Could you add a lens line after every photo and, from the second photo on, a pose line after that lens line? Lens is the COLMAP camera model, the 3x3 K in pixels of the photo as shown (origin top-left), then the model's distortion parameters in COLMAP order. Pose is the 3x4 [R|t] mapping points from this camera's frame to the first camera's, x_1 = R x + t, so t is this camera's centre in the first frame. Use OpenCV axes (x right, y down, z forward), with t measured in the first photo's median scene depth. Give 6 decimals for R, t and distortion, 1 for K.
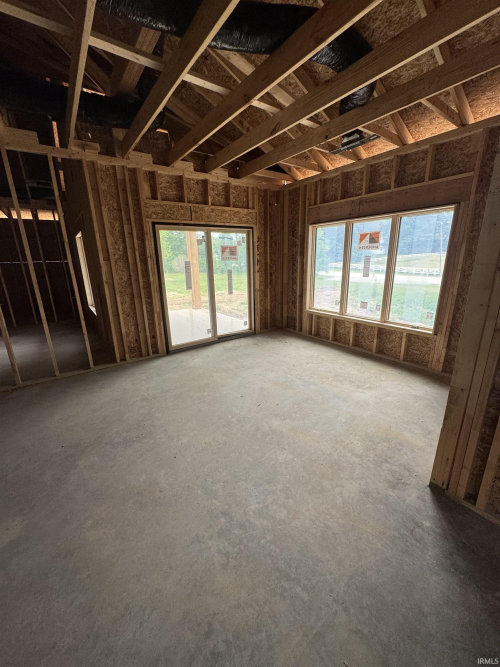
lens RADIAL K [[265.6, 0, 253.3], [0, 265.6, 333.0], [0, 0, 1]] dist [-0.000088, -0.000125]
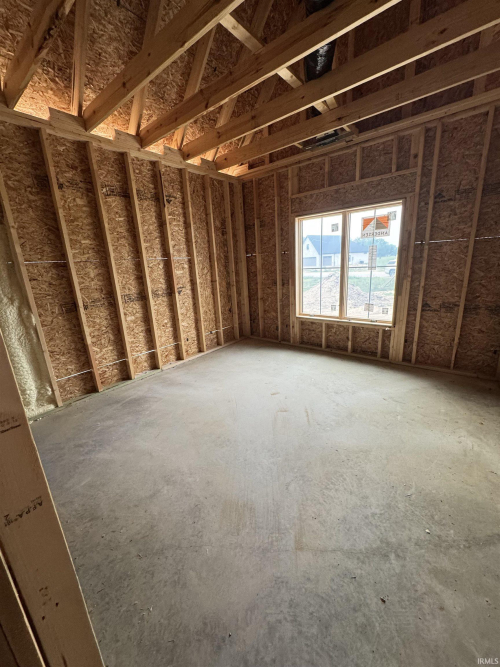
lens RADIAL K [[265.6, 0, 248.1], [0, 265.6, 331.8], [0, 0, 1]] dist [-0.000088, -0.000125]
pose [[0.966141, -0.109690, 0.233539, -0.148082], [0.112609, 0.993639, 0.000840, -0.052962], [-0.232145, 0.025487, 0.972347, 0.193092]]
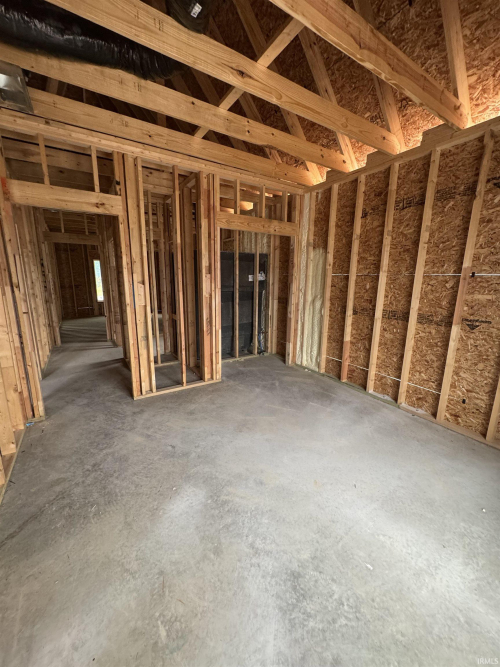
lens RADIAL K [[265.6, 0, 253.1], [0, 265.6, 333.0], [0, 0, 1]] dist [-0.000088, -0.000125]
pose [[-0.051371, 0.214330, -0.975409, 0.908232], [-0.269635, 0.937450, 0.220190, -0.312708], [0.961591, 0.274316, 0.009633, 1.020122]]
